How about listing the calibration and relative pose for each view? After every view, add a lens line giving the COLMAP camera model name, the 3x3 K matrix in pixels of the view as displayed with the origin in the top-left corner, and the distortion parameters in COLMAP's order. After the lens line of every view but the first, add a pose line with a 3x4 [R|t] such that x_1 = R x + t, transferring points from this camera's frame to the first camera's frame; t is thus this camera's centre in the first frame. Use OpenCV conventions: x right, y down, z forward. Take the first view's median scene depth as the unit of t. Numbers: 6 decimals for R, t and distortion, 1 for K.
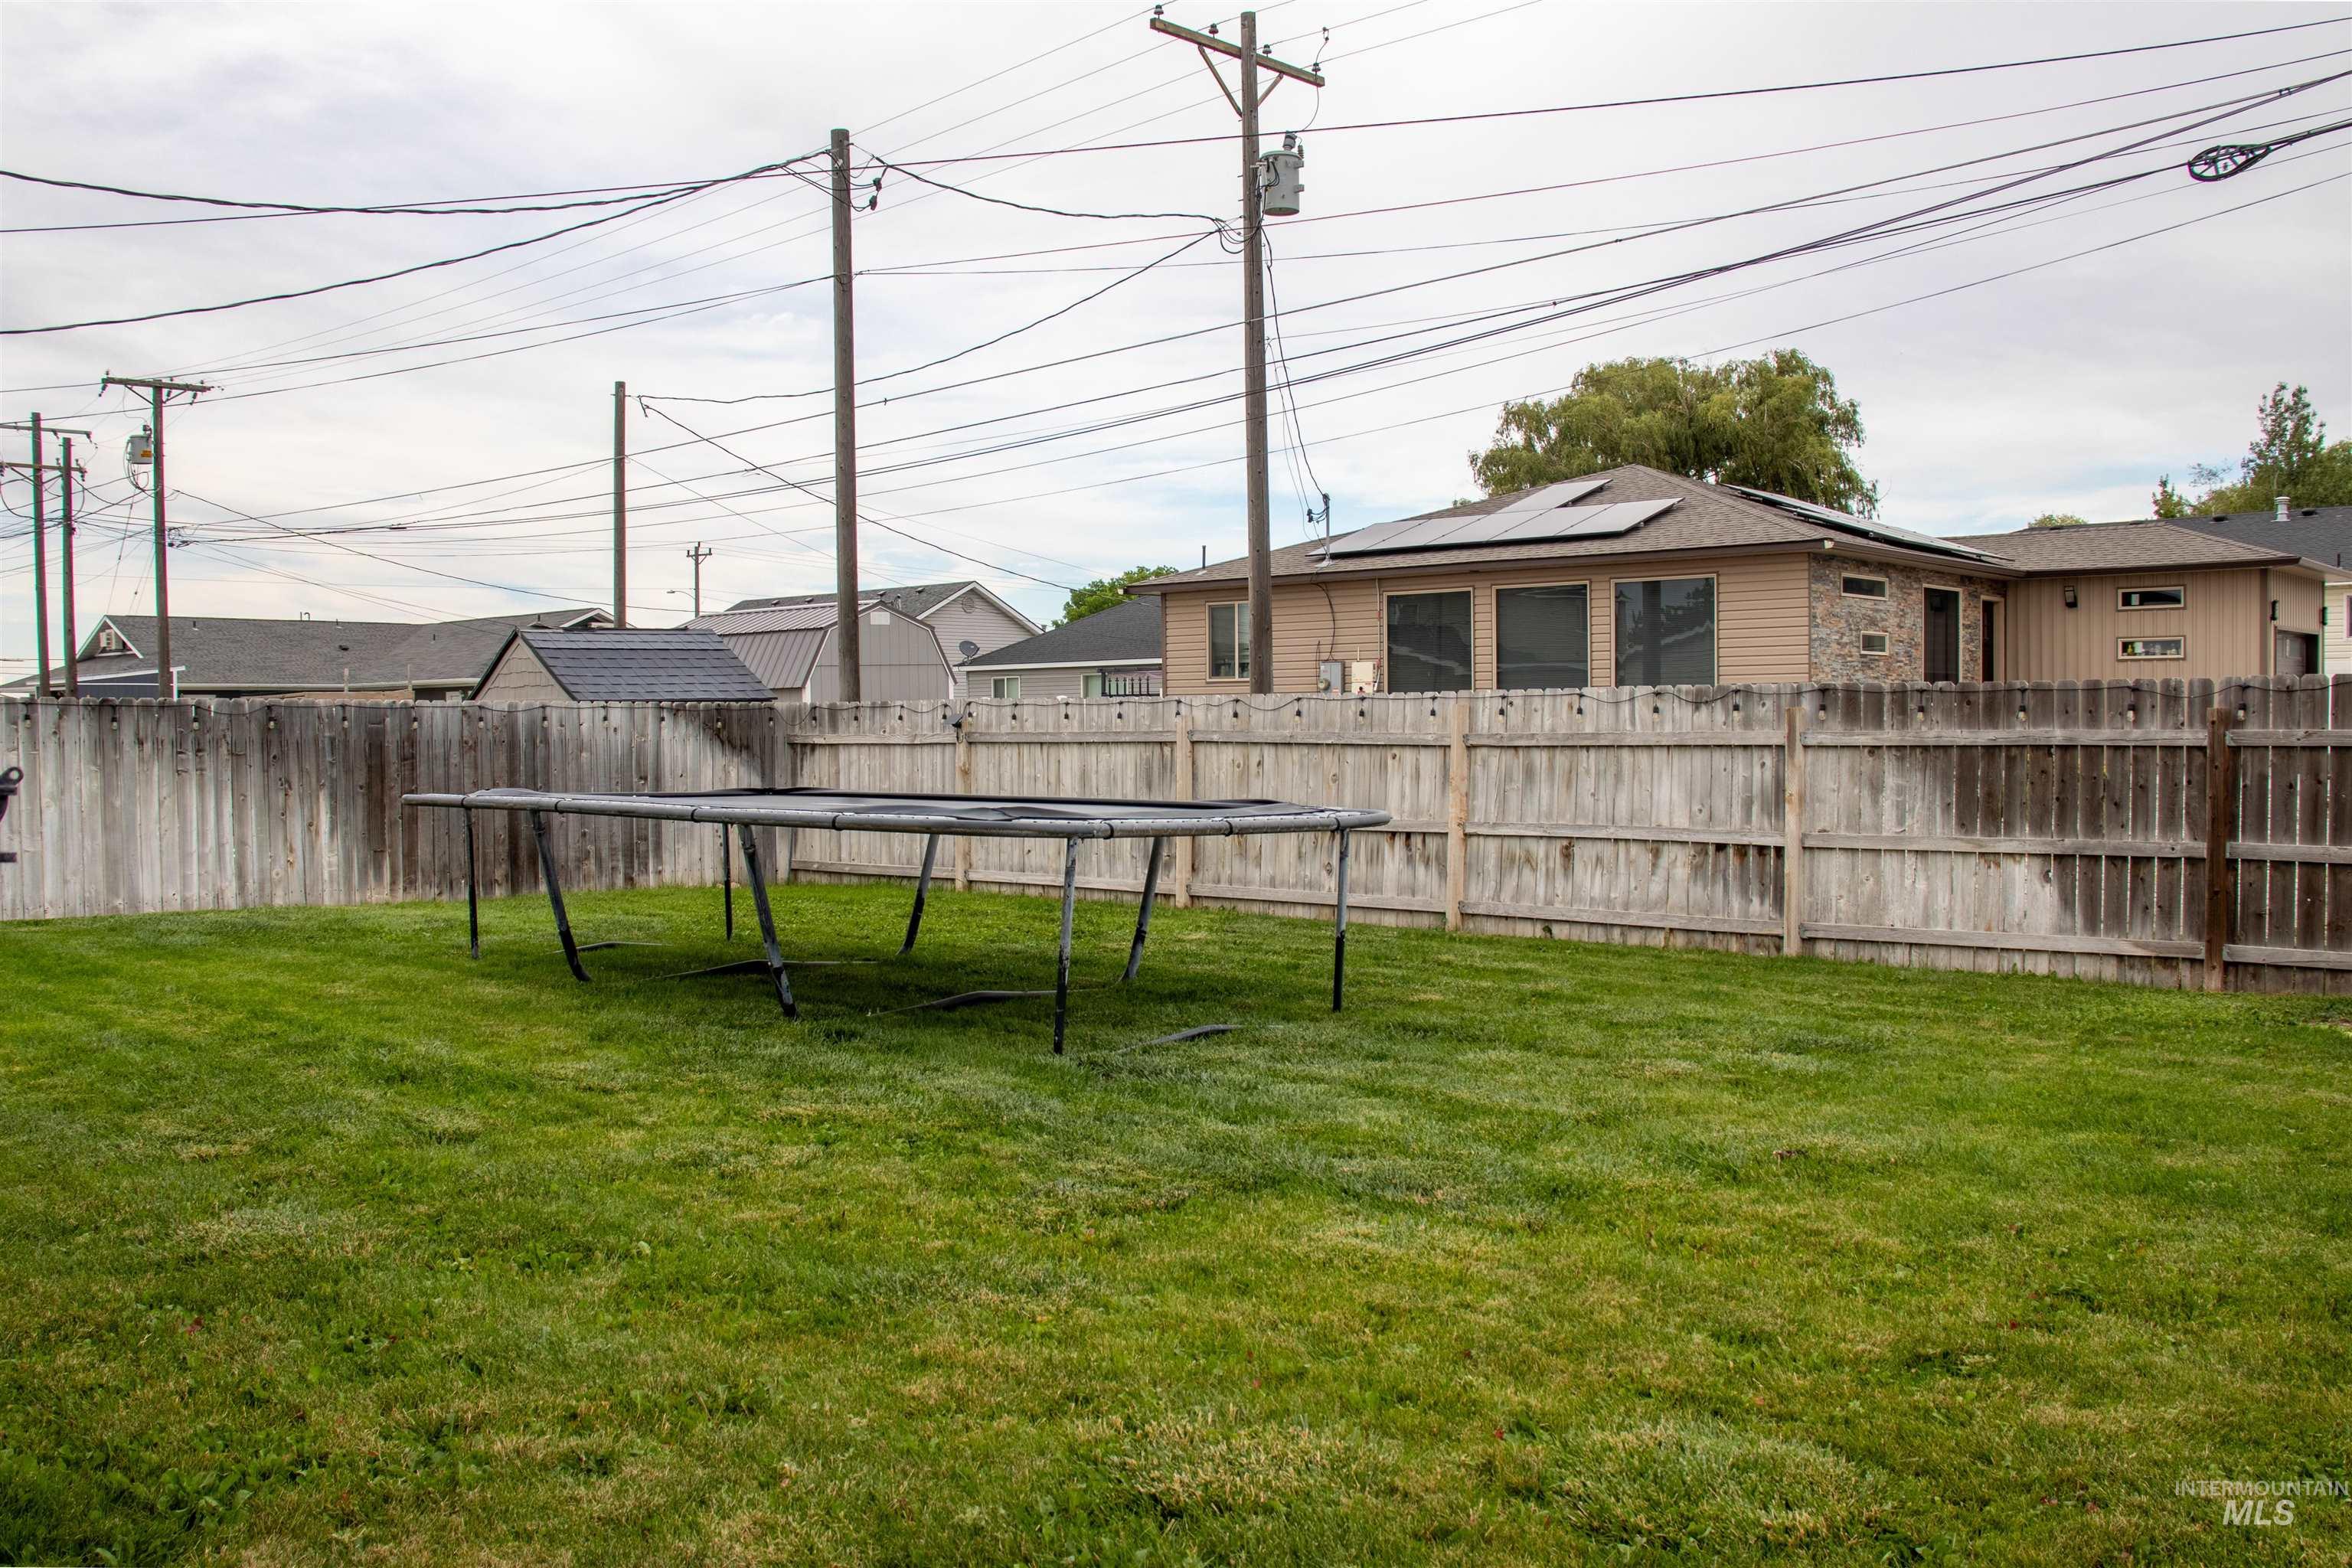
lens RADIAL K [[1914.3, 0, 1176.0], [0, 1914.3, 784.0], [0, 0, 1]] dist [-0.158072, 0.004068]
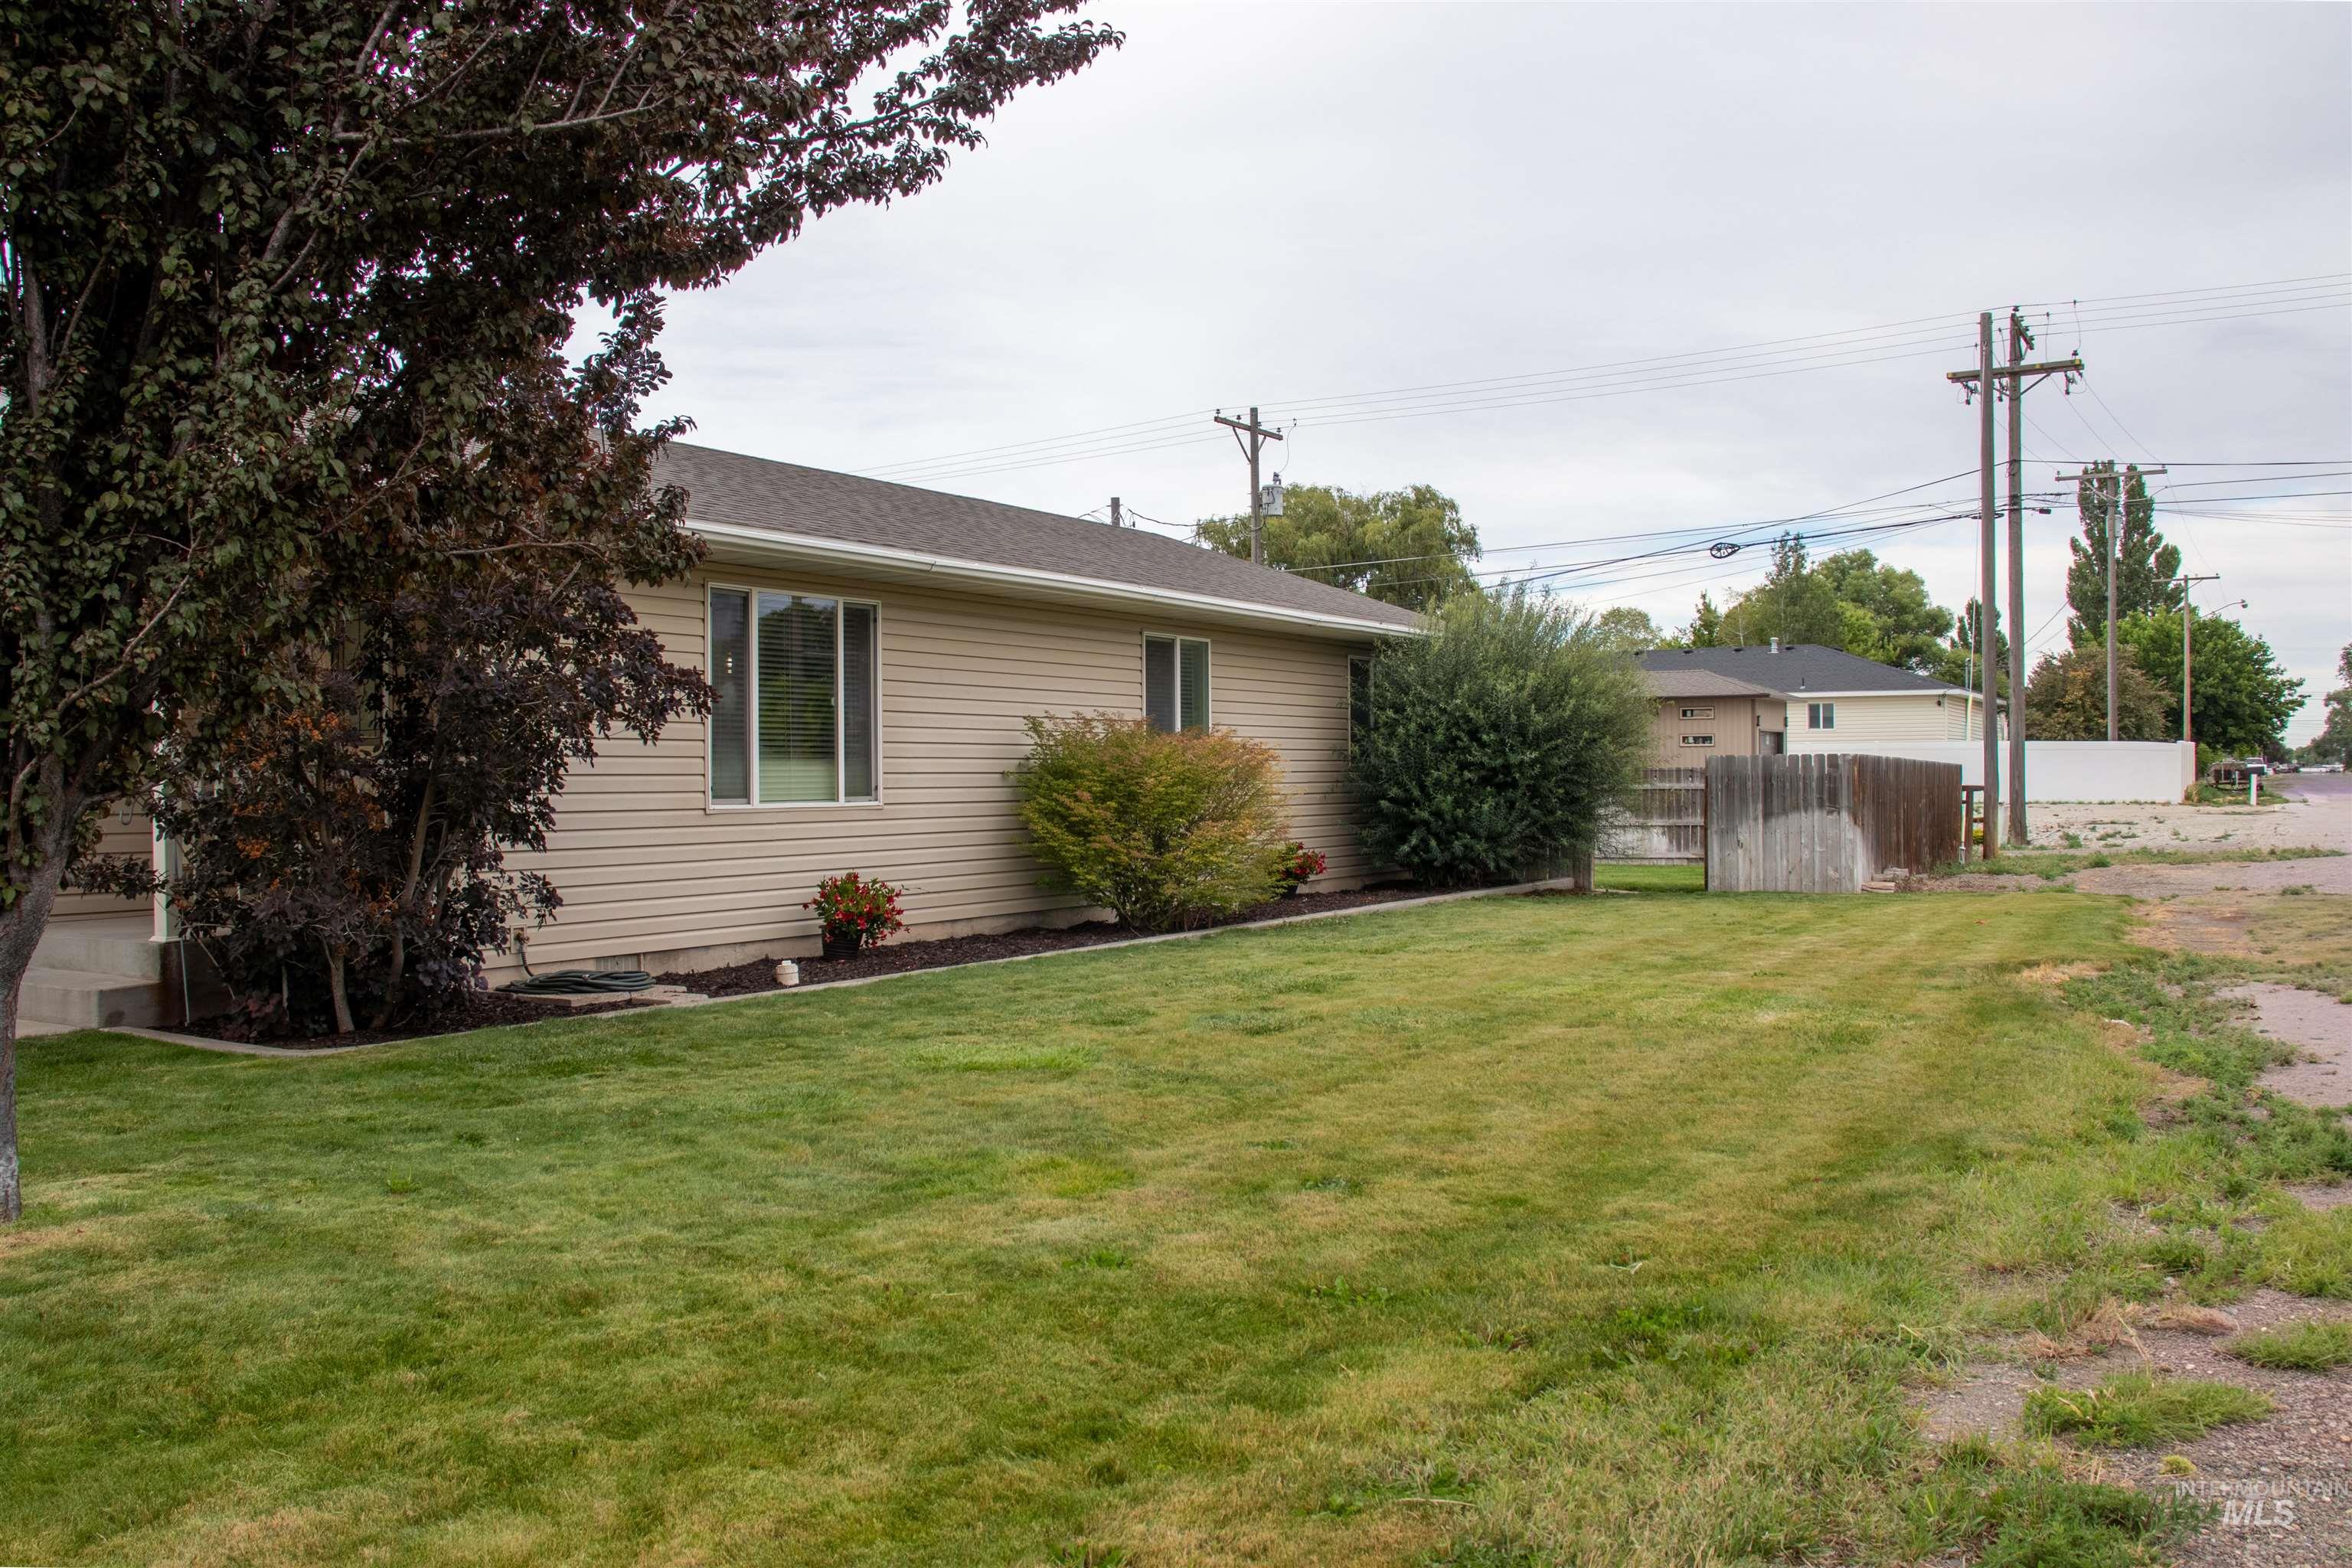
lens RADIAL K [[2016.6, 0, 1176.0], [0, 2016.6, 784.0], [0, 0, 1]] dist [-0.516452, -0.000473]
pose [[0.974874, -0.003139, 0.222735, -0.324464], [0.010674, 0.999410, -0.032633, 0.021272], [-0.222501, 0.034191, 0.974333, -0.616092]]
